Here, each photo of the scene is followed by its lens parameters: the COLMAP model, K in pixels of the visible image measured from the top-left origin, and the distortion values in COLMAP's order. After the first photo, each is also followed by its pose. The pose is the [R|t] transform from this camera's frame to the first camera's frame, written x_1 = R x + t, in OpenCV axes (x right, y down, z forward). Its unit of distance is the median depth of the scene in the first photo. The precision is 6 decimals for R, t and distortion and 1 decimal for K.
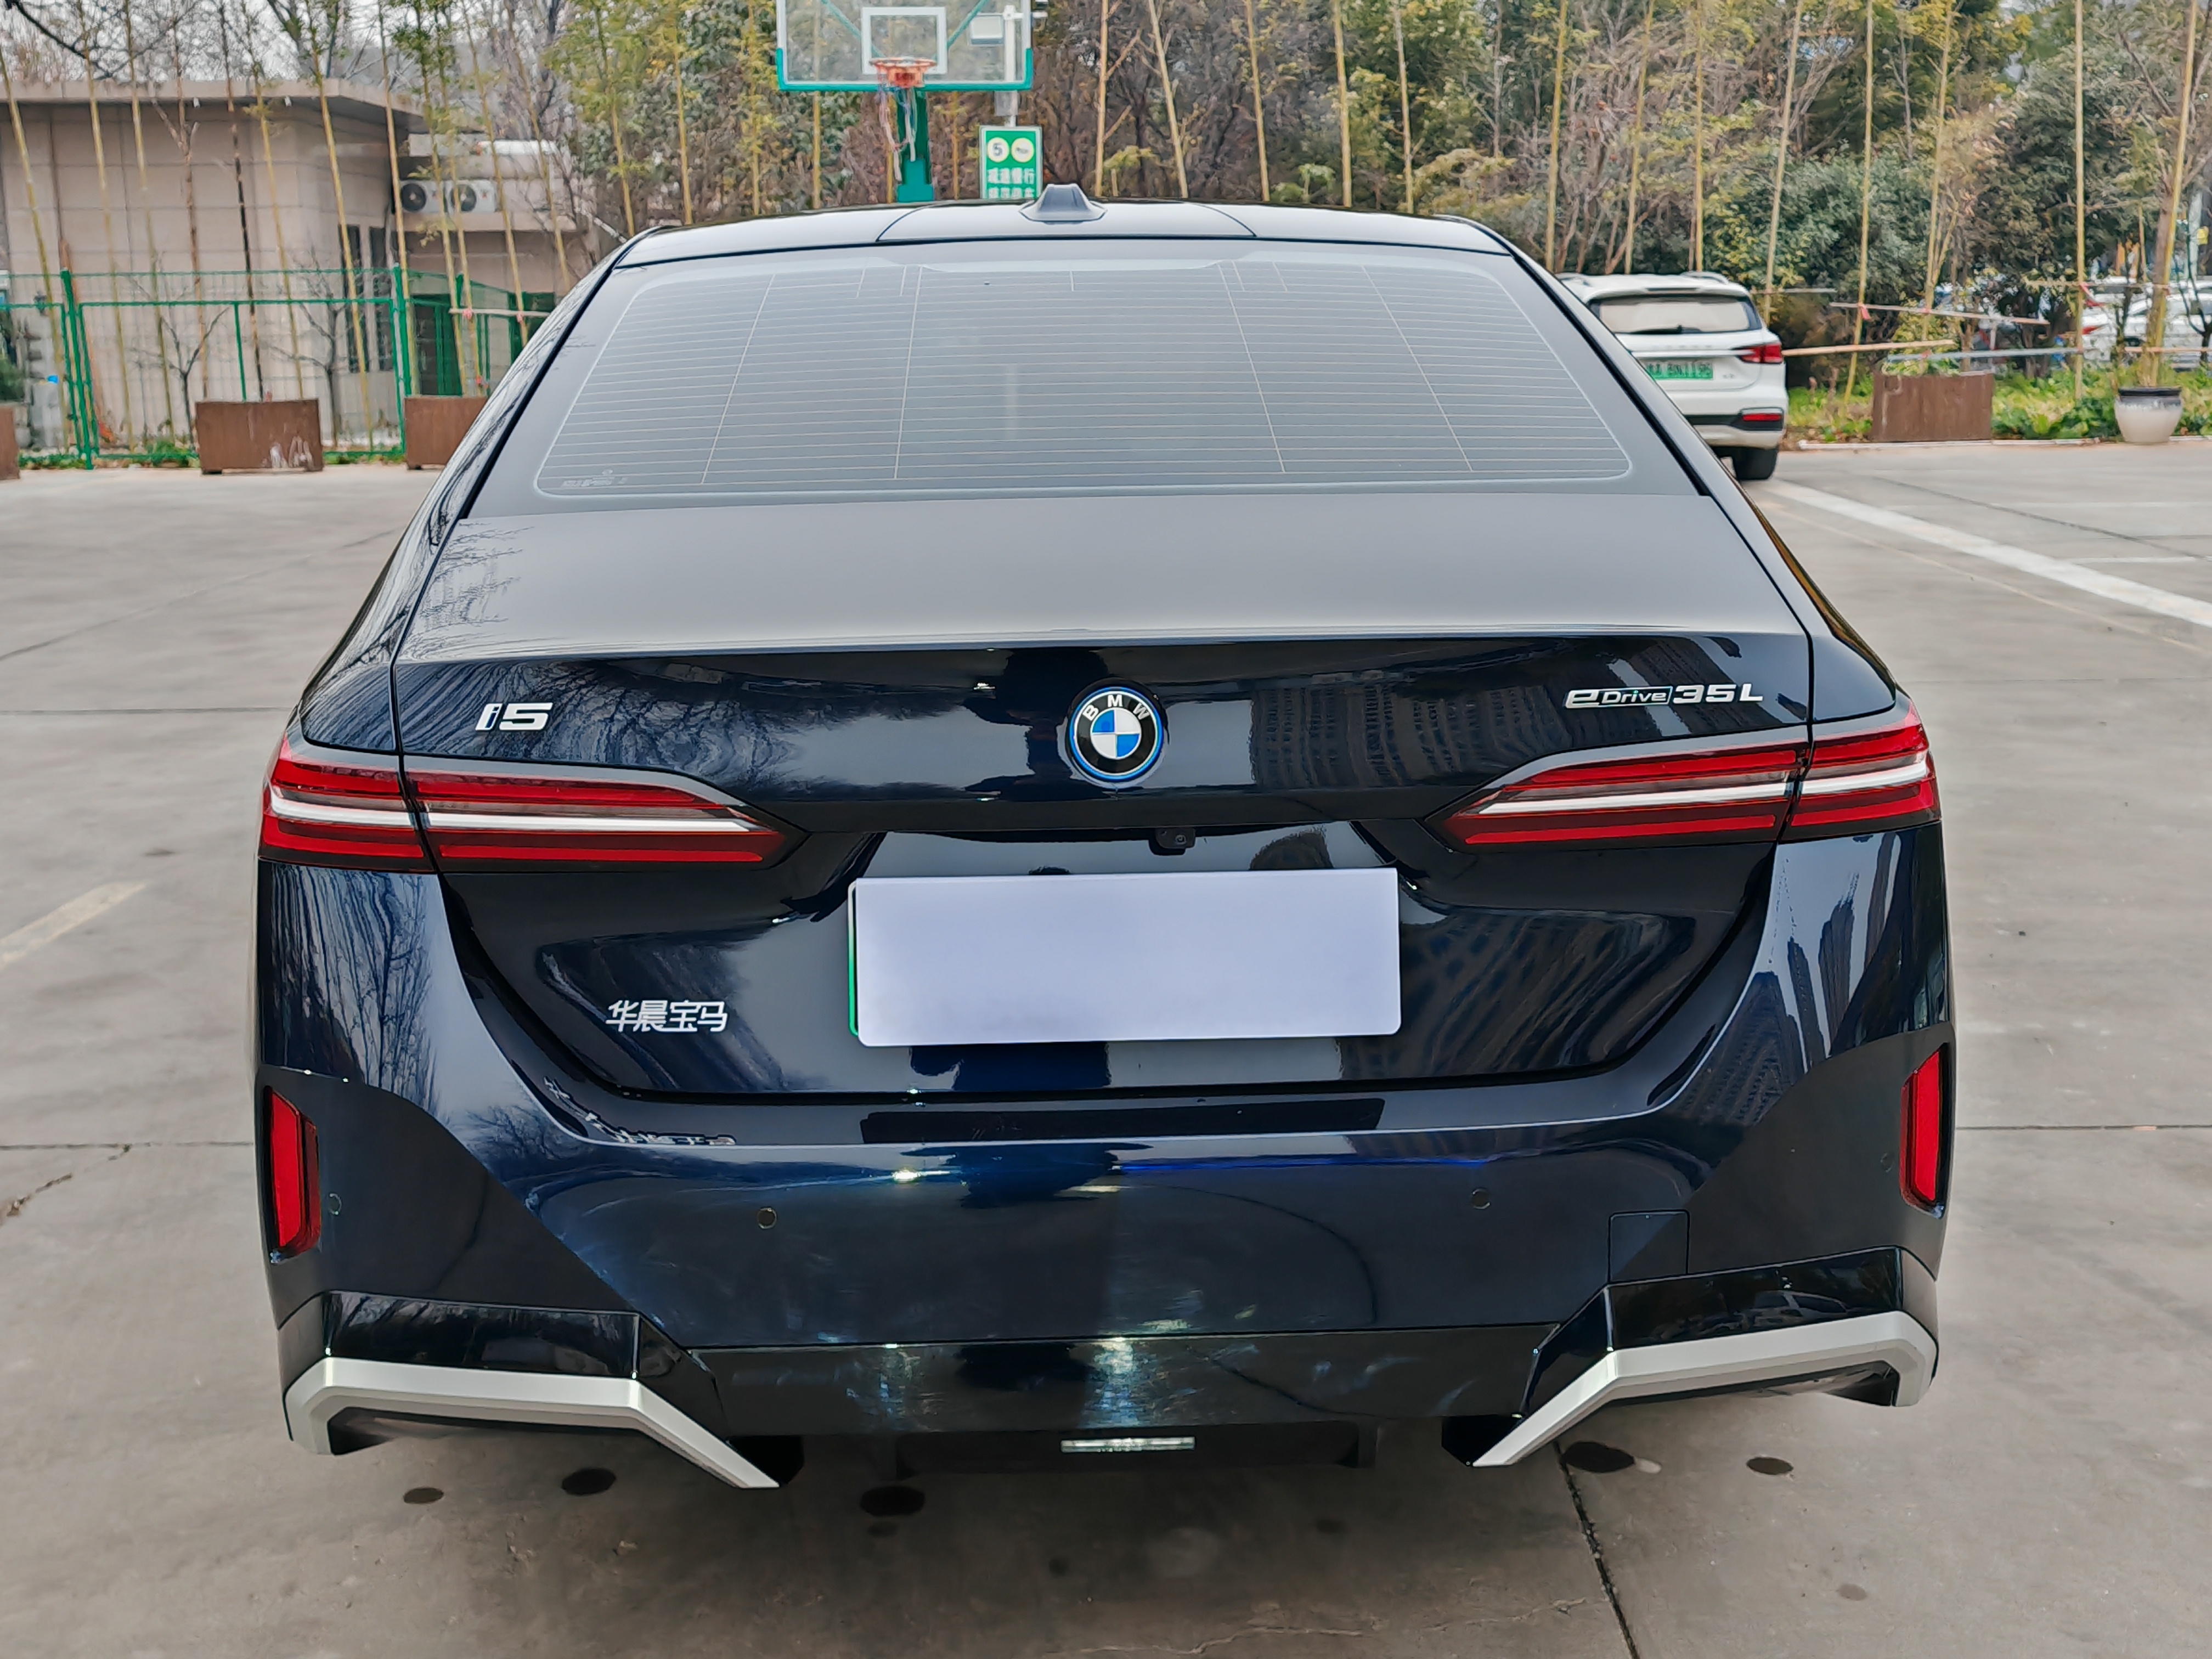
lens RADIAL K [[2590.0, 0, 1074.4], [0, 2590.0, 830.4], [0, 0, 1]] dist [0.004688, -0.016155]
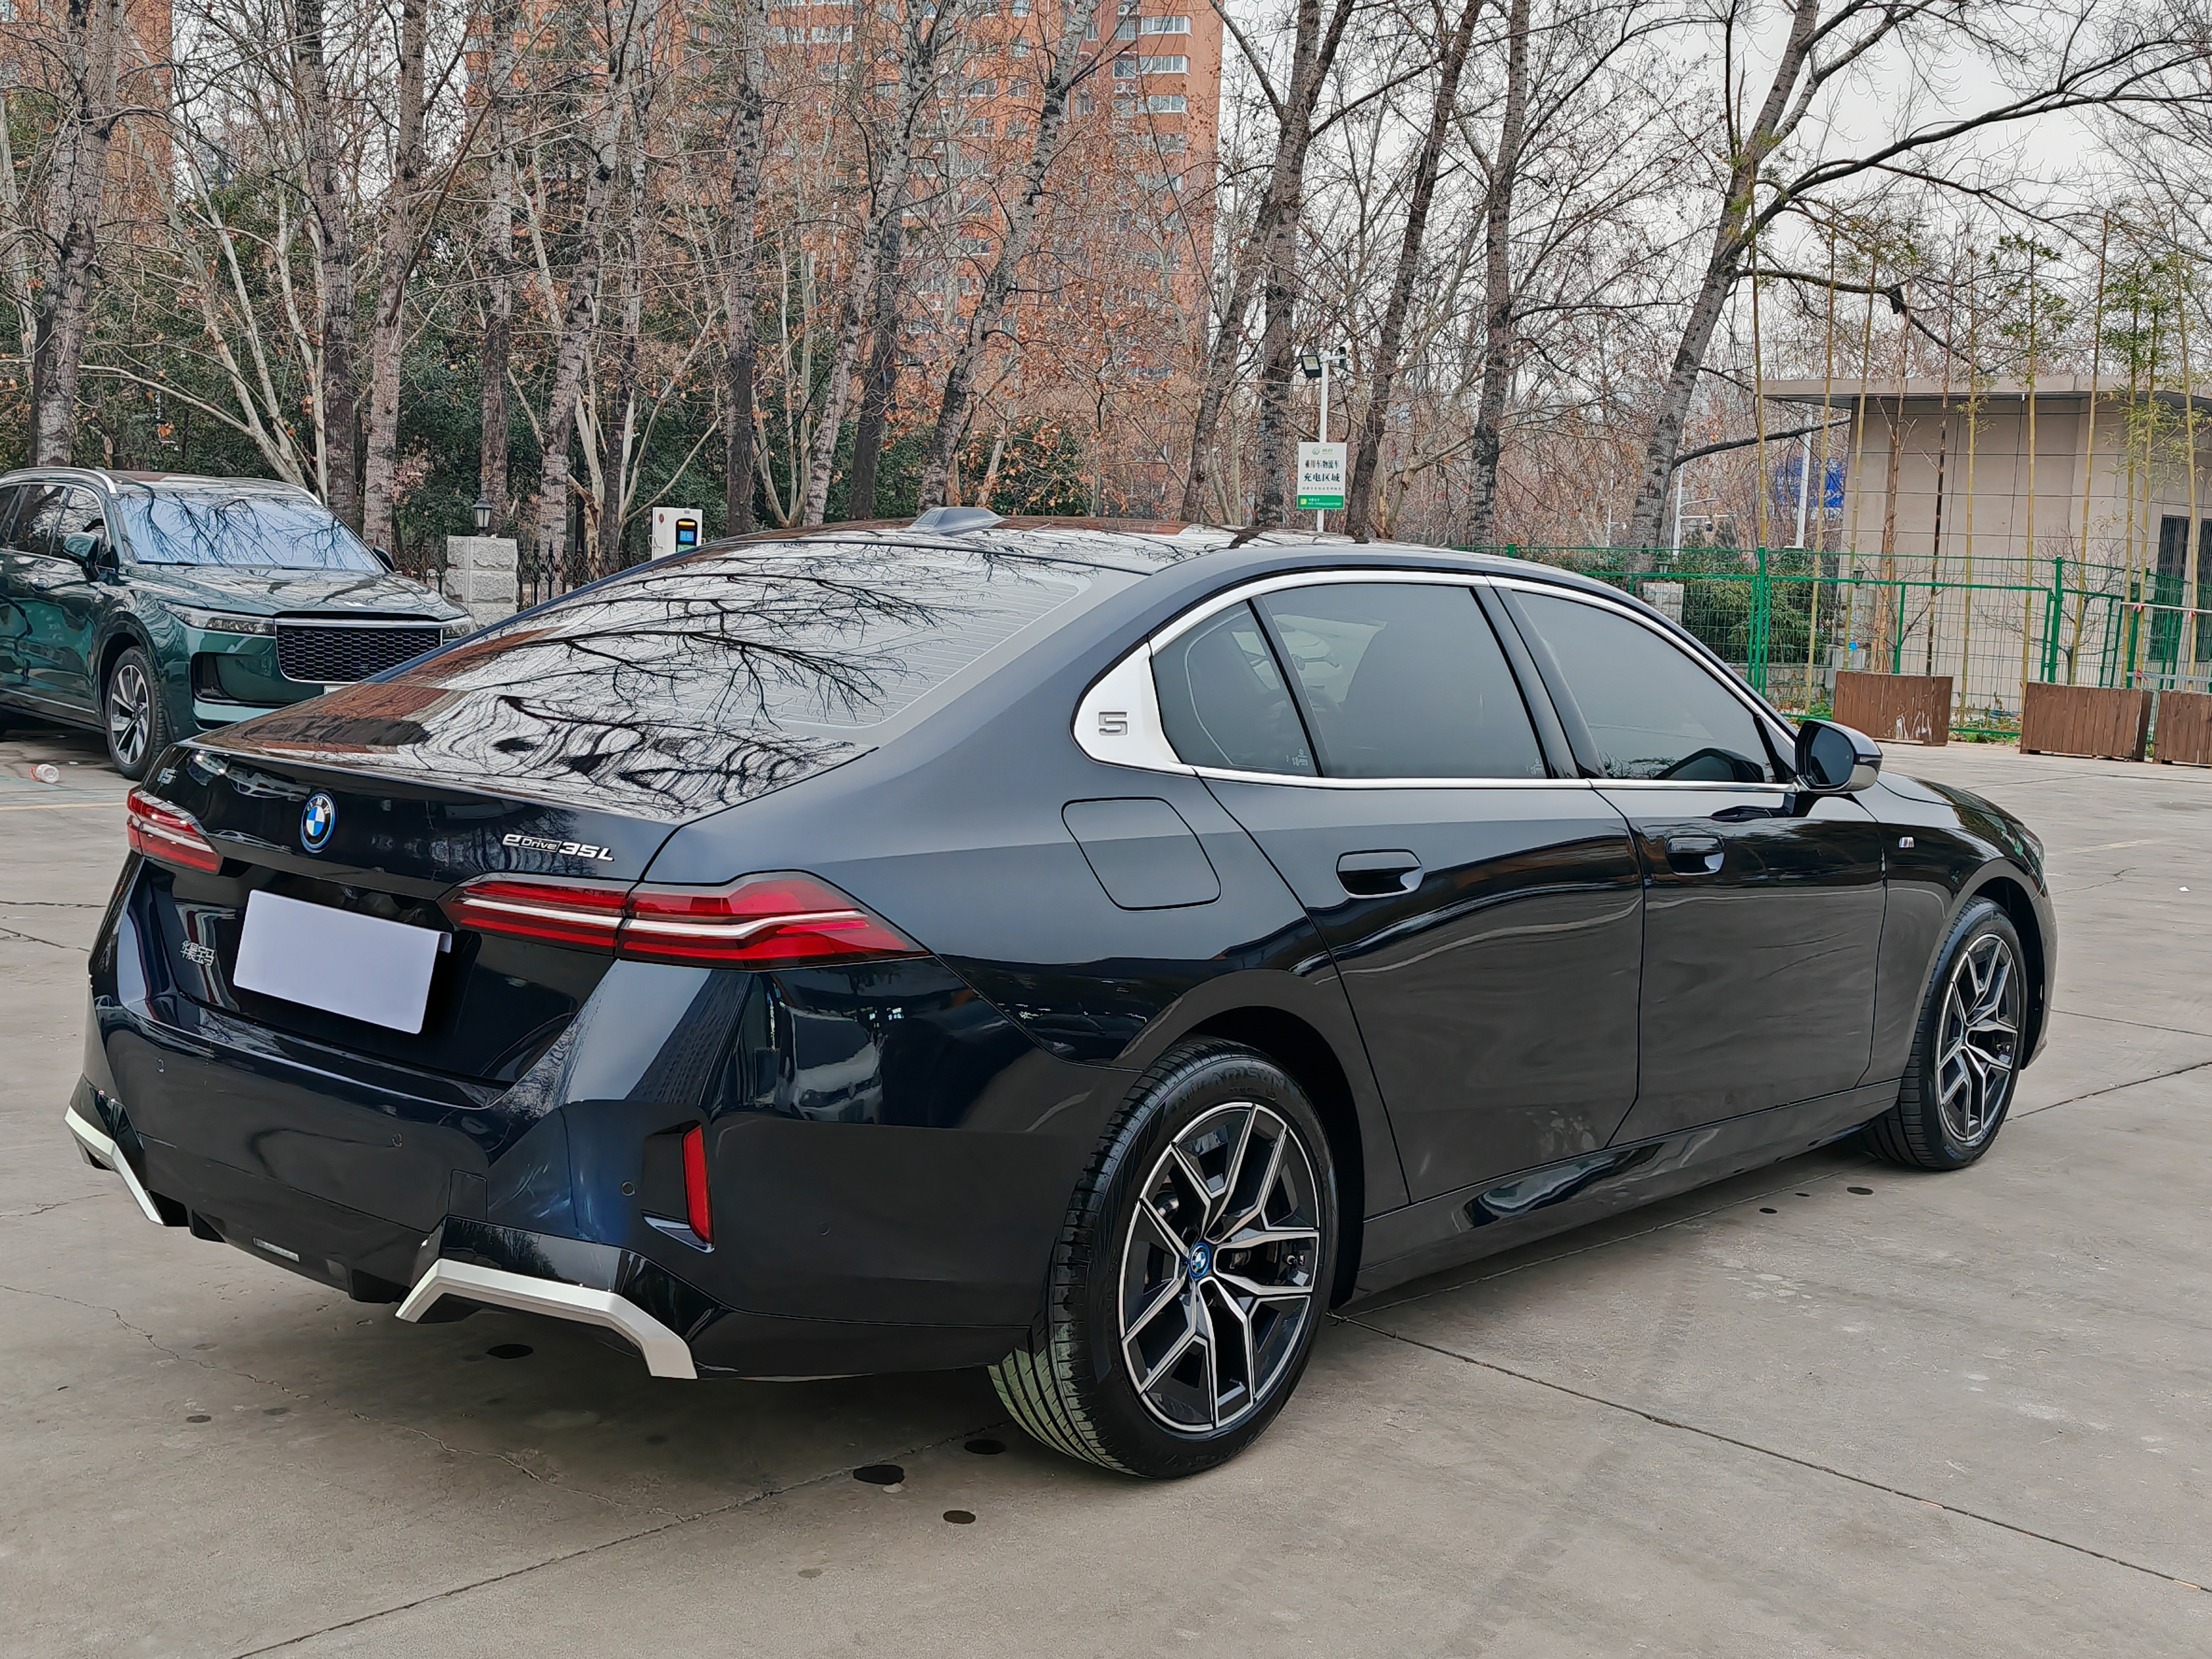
lens RADIAL K [[2591.7, 0, 1104.8], [0, 2591.7, 779.1], [0, 0, 1]] dist [0.012644, -0.009286]
pose [[0.737408, 0.114448, -0.665680, 0.200791], [-0.195888, 0.979421, -0.048606, -0.010837], [0.646419, 0.166241, 0.744652, 0.007186]]
